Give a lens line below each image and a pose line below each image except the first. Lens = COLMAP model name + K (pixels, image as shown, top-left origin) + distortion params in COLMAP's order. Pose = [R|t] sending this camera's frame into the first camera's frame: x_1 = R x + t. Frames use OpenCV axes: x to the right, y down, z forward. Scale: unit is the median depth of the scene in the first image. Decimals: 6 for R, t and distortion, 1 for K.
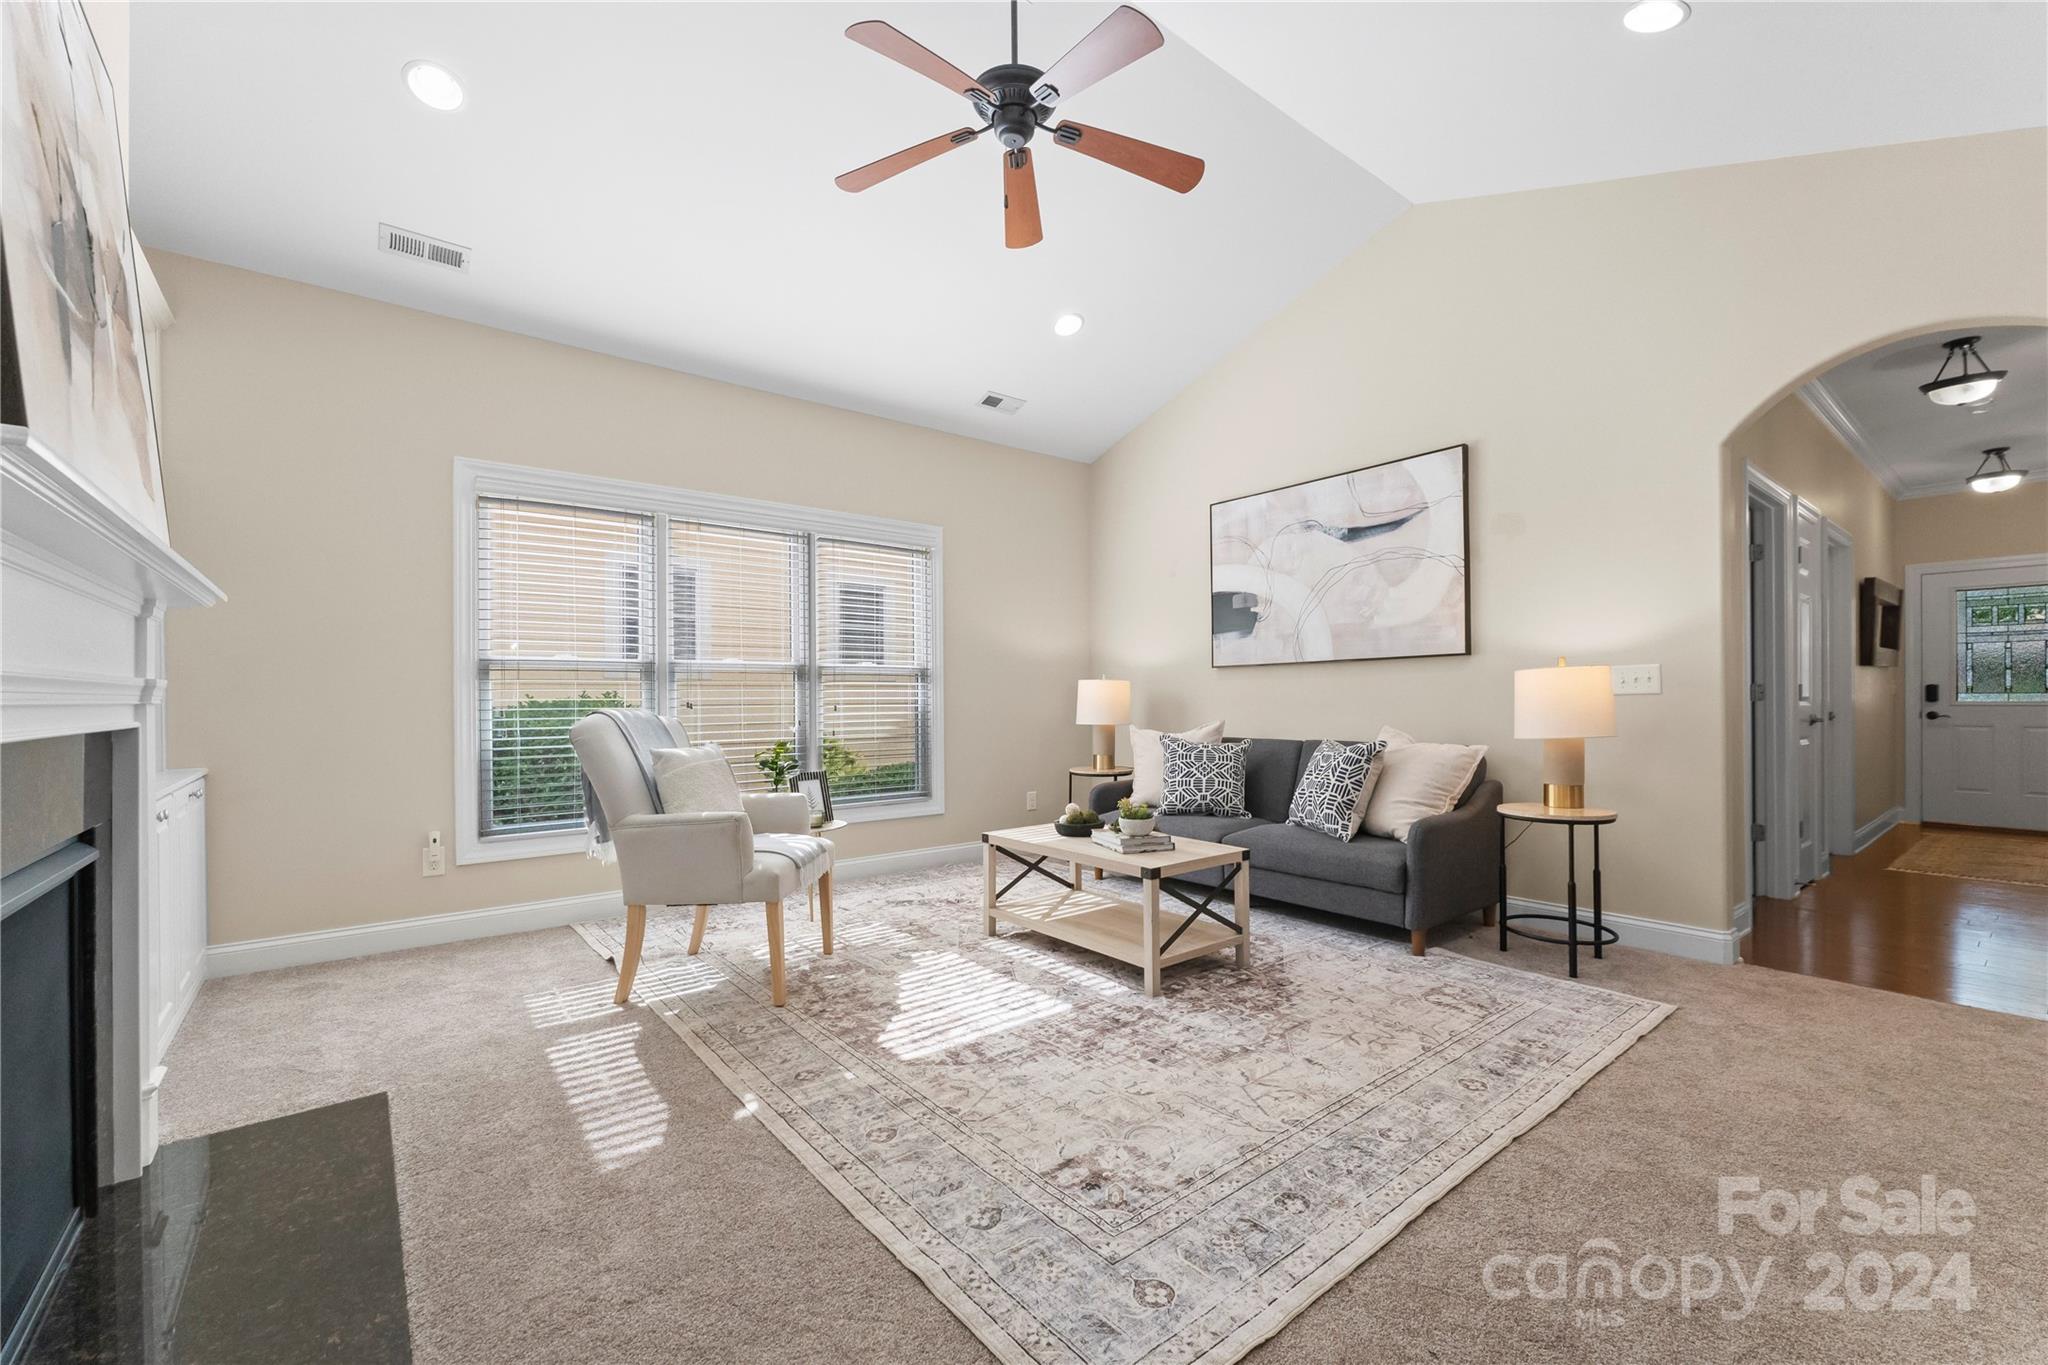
lens RADIAL K [[839.4, 0, 1018.7], [0, 839.4, 695.2], [0, 0, 1]] dist [0.000272, 0.000121]
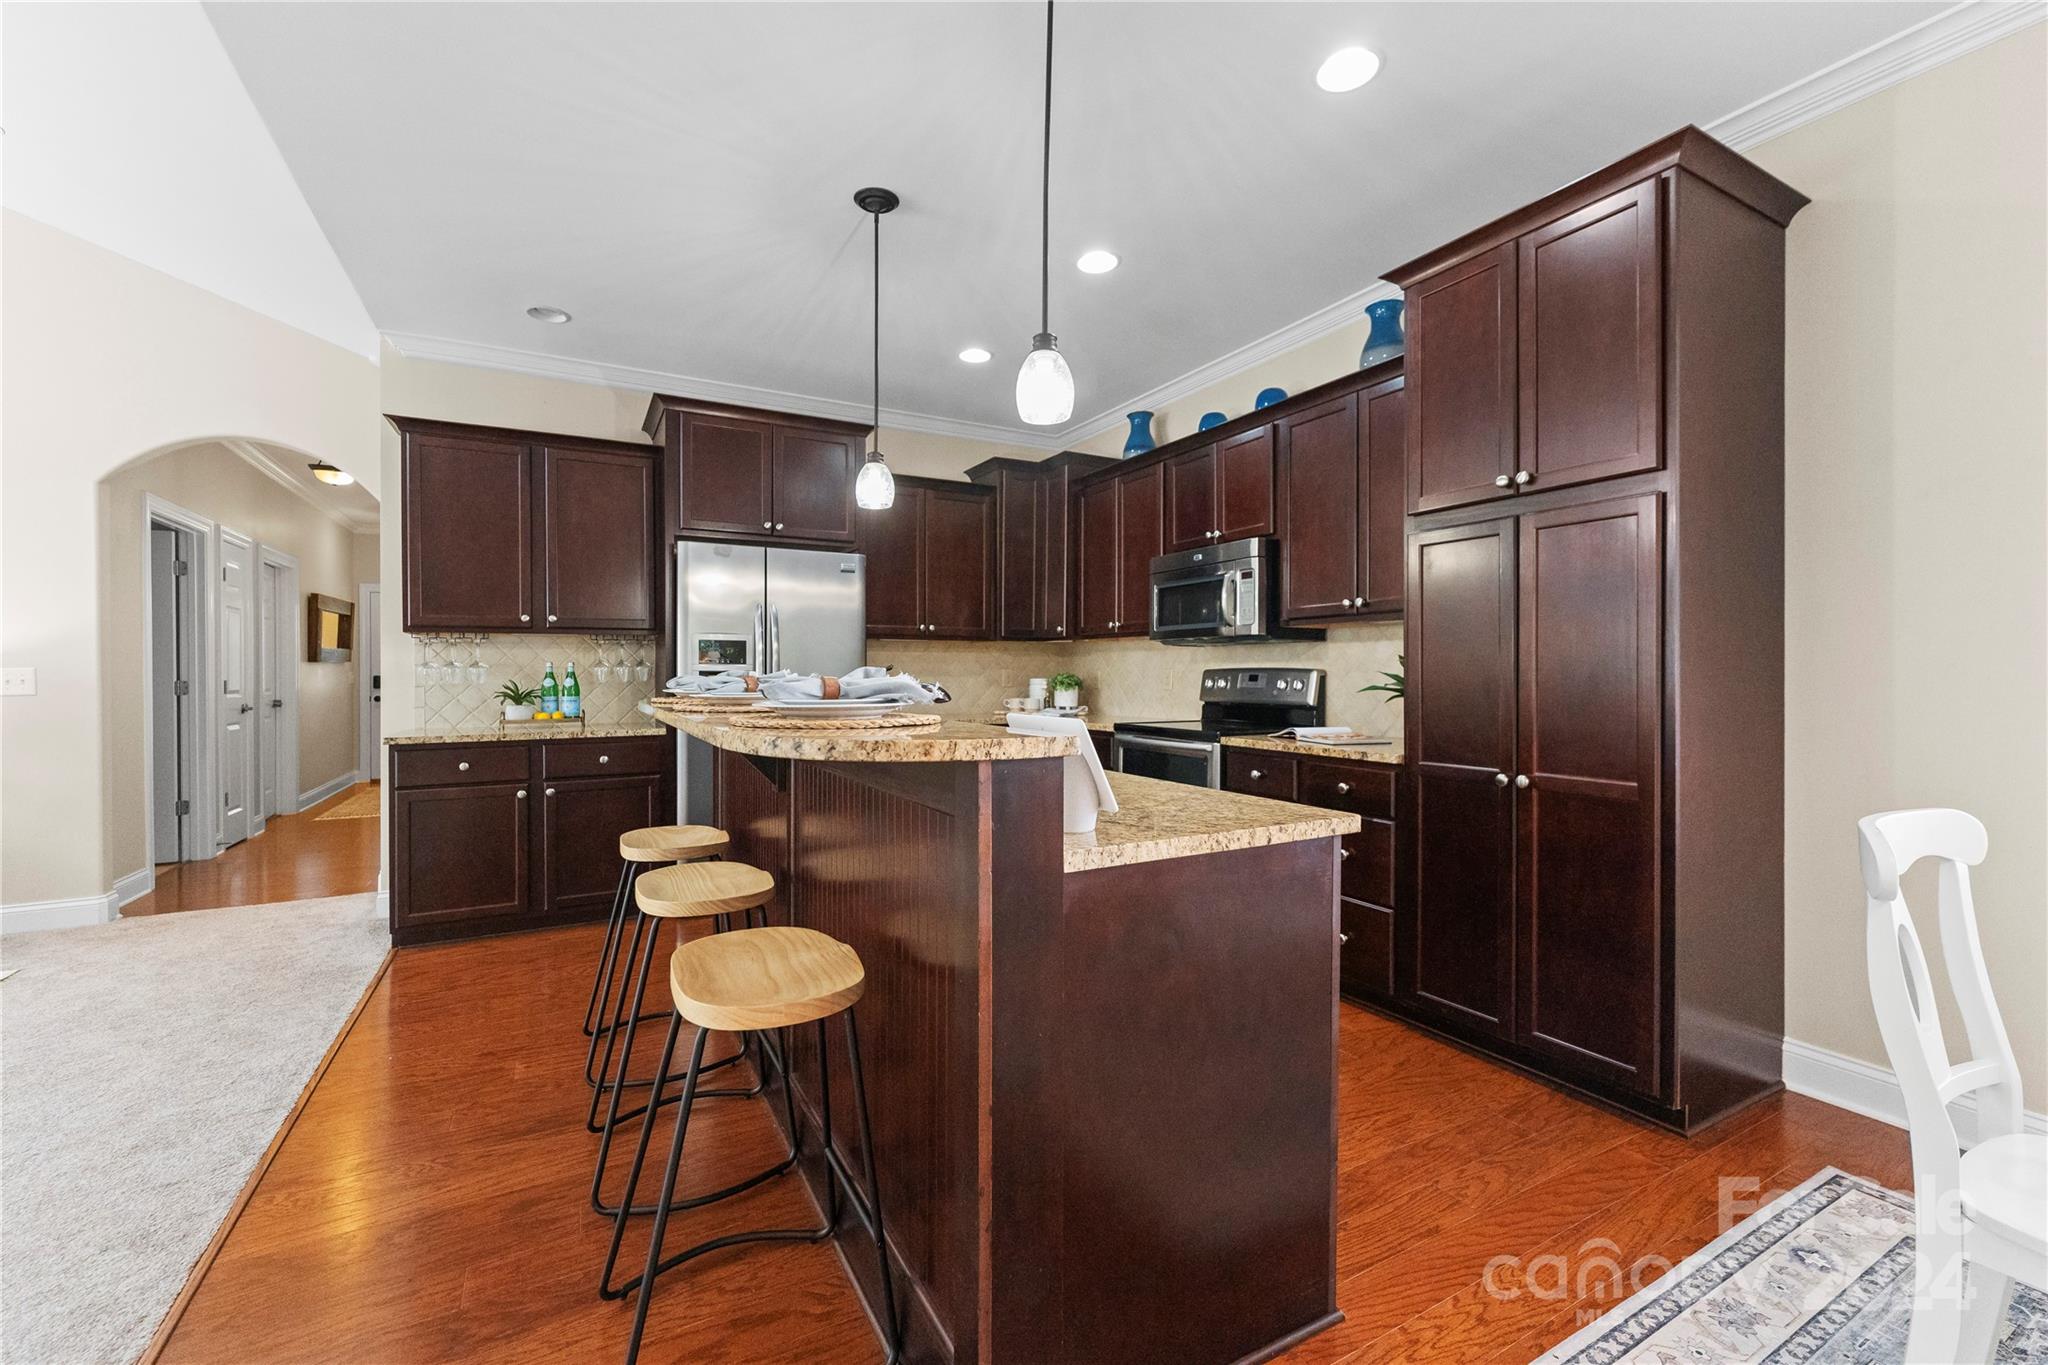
lens RADIAL K [[839.3, 0, 1022.9], [0, 839.3, 675.0], [0, 0, 1]] dist [0.000355, 0.000345]
pose [[0.168174, -0.000061, 0.985757, -0.097977], [0.000294, 1.000000, 0.000012, -0.027212], [-0.985757, 0.000288, 0.168174, -0.448259]]
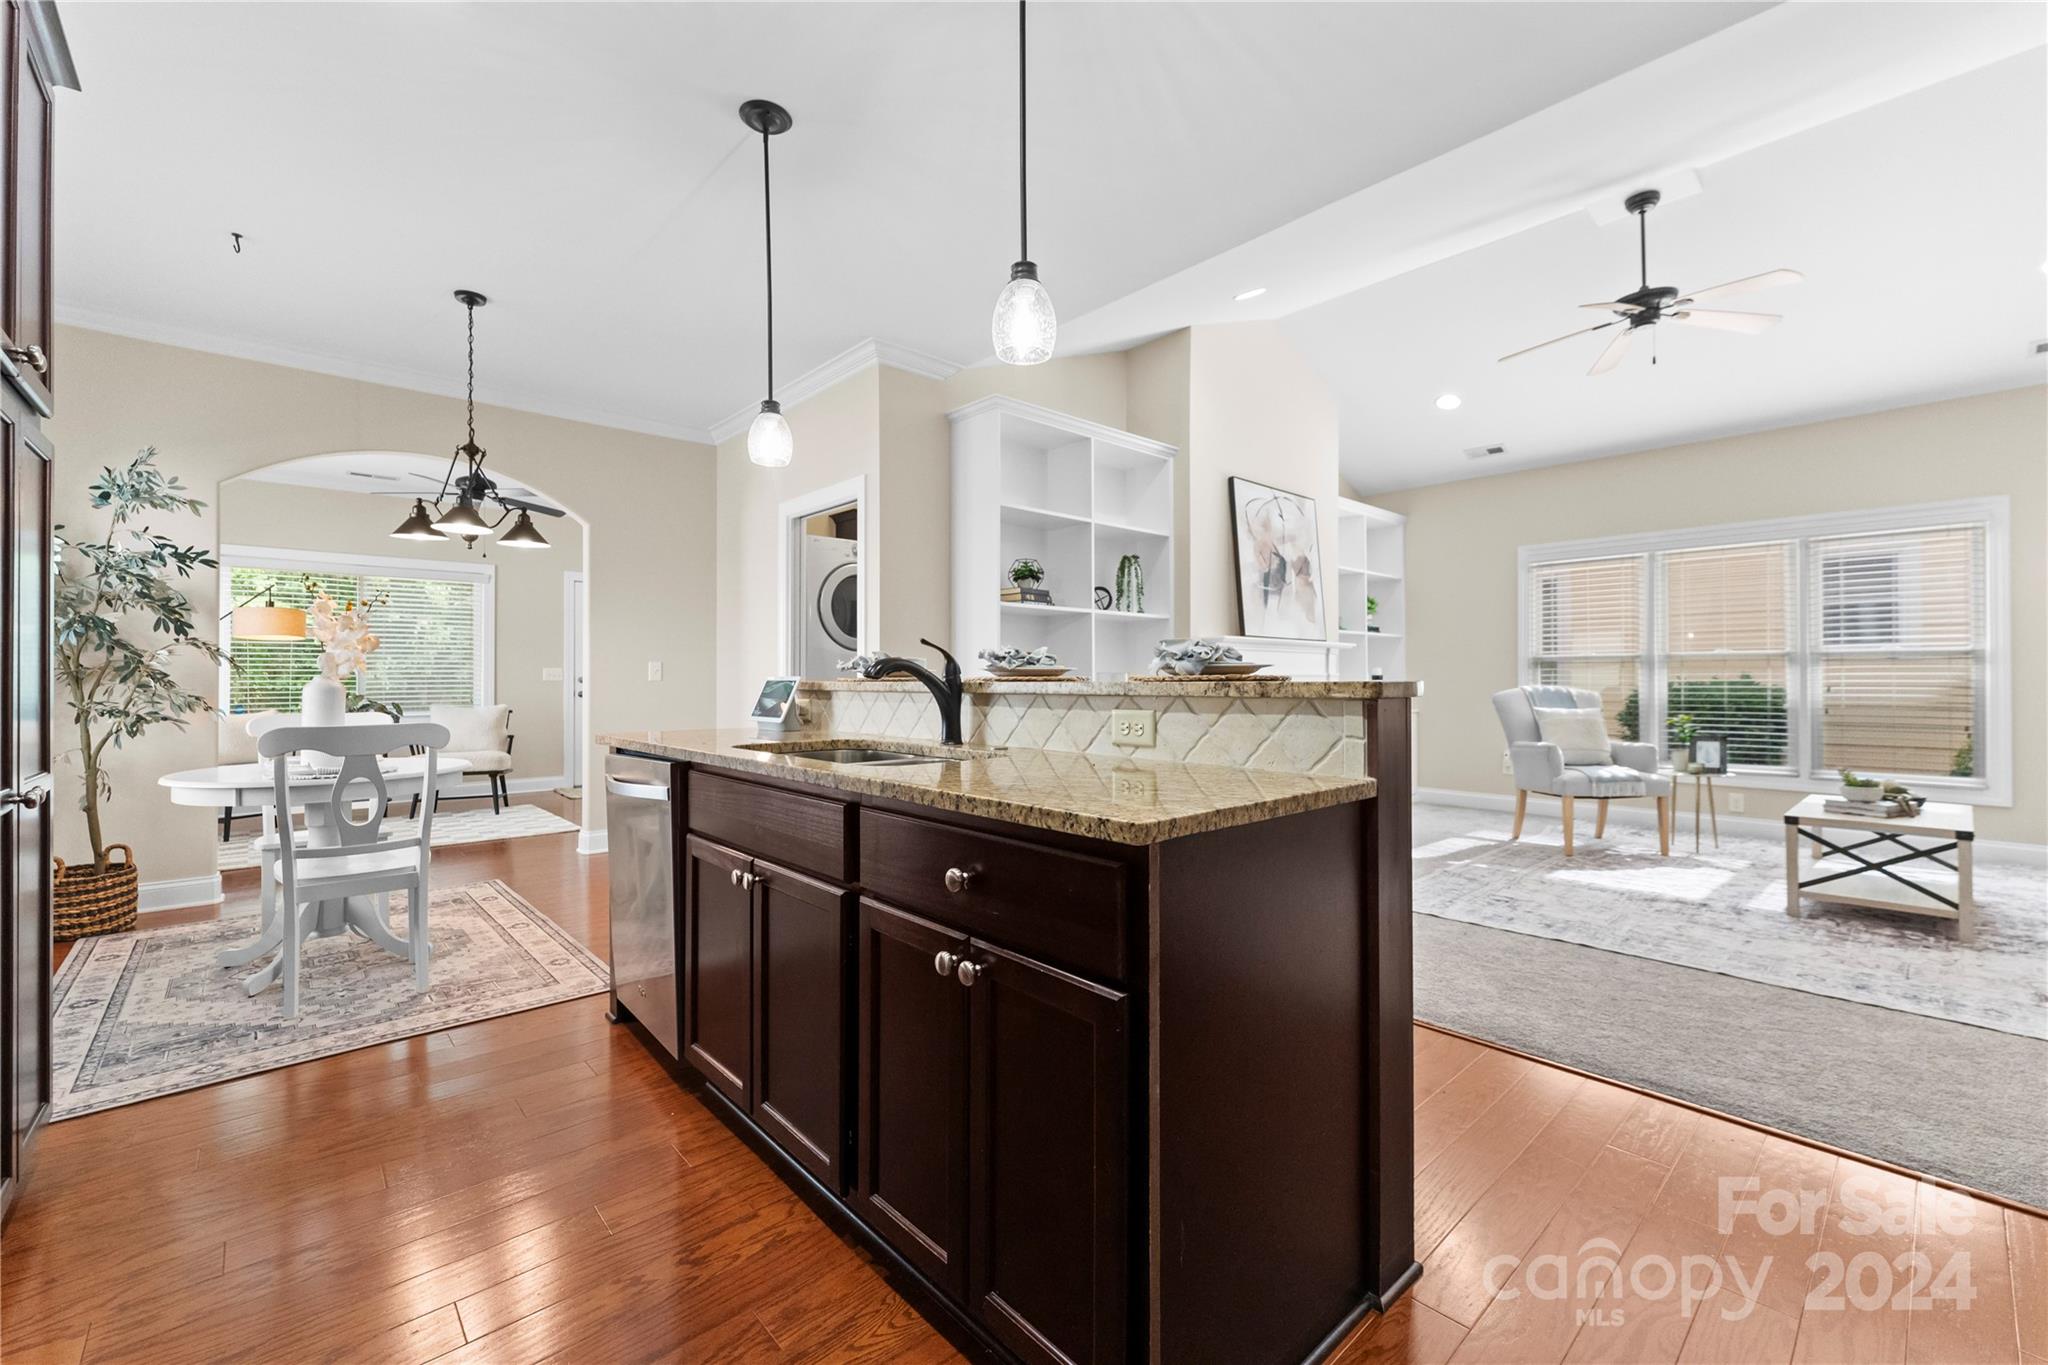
lens RADIAL K [[839.3, 0, 1022.9], [0, 839.3, 675.0], [0, 0, 1]] dist [0.000355, 0.000345]
pose [[0.062937, -0.000978, -0.998017, 1.151833], [0.002508, 0.999997, -0.000822, -0.007329], [0.998014, -0.002451, 0.062939, -0.203550]]
